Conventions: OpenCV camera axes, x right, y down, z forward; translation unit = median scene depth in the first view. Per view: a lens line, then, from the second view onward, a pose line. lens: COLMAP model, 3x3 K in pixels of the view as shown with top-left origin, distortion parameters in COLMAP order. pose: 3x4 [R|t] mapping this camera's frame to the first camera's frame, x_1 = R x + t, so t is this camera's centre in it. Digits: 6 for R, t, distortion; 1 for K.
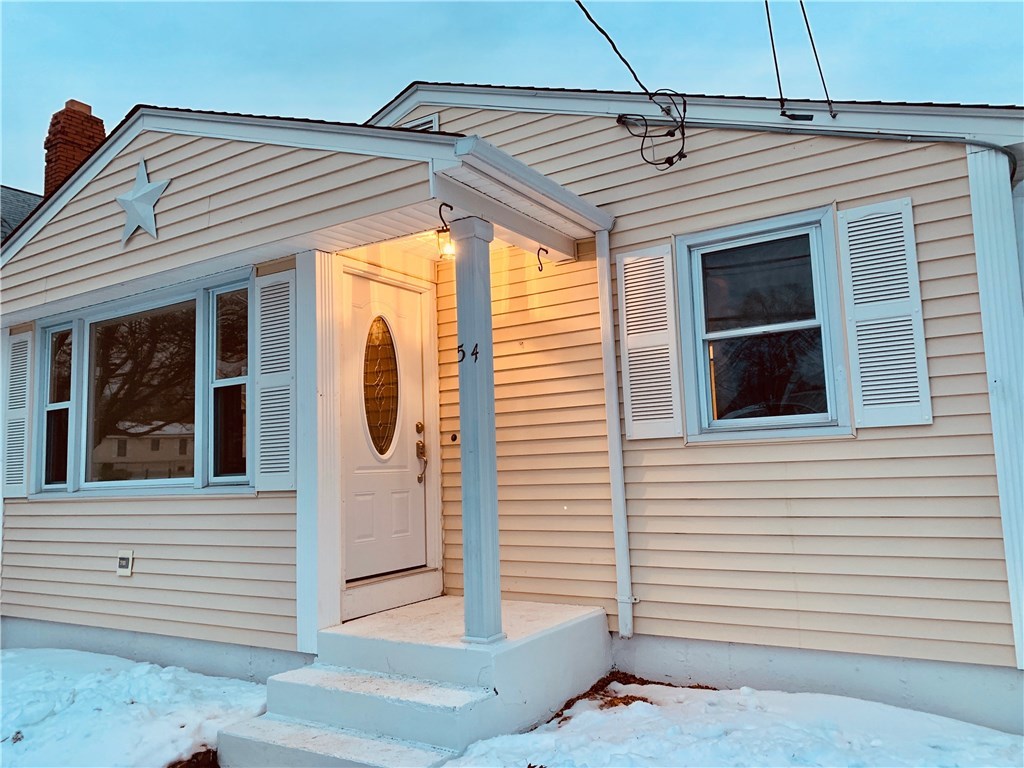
lens RADIAL K [[781.1, 0, 512.0], [0, 781.1, 384.0], [0, 0, 1]] dist [0.006880, -0.001434]
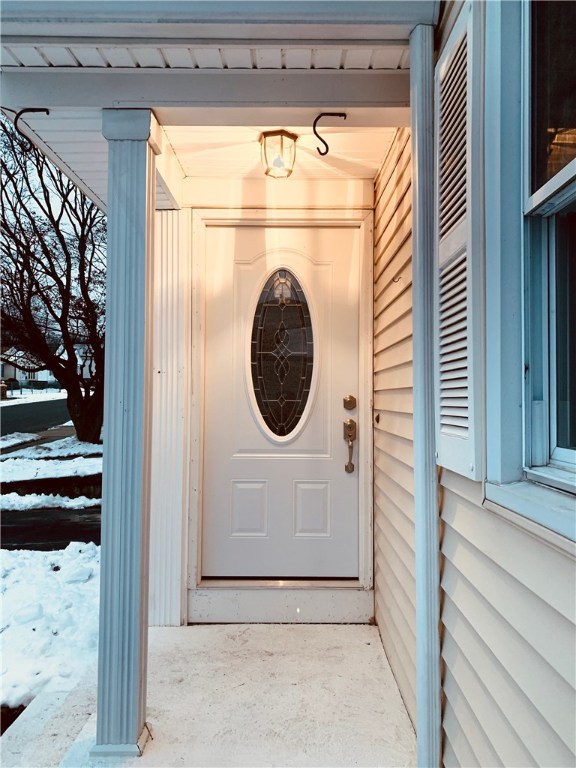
lens RADIAL K [[585.8, 0, 288.0], [0, 585.8, 384.0], [0, 0, 1]] dist [0.006880, -0.001434]
pose [[0.528863, 0.014552, -0.848582, 0.405071], [0.065740, 0.996147, 0.058054, -0.001079], [0.846157, -0.086489, 0.525869, 0.749262]]
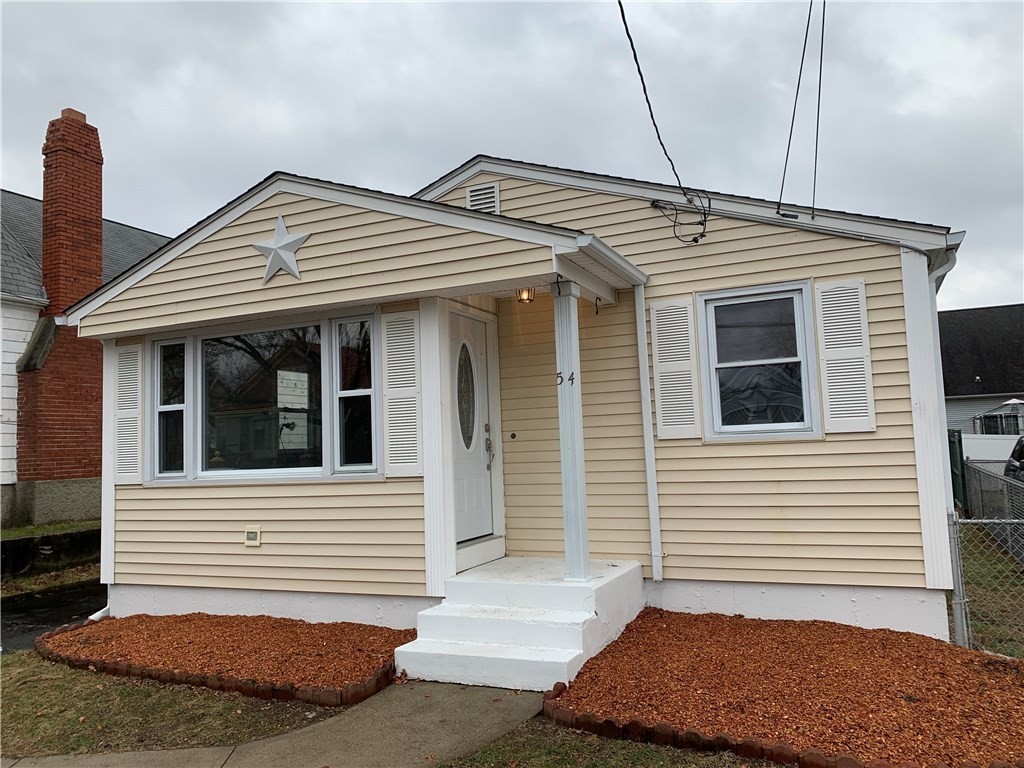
lens RADIAL K [[766.7, 0, 512.0], [0, 766.7, 384.0], [0, 0, 1]] dist [0.073956, -0.164721]
pose [[0.990935, 0.011511, 0.133850, -0.290547], [-0.013624, 0.999796, 0.014878, -0.042076], [-0.133652, -0.016567, 0.990890, -0.308520]]
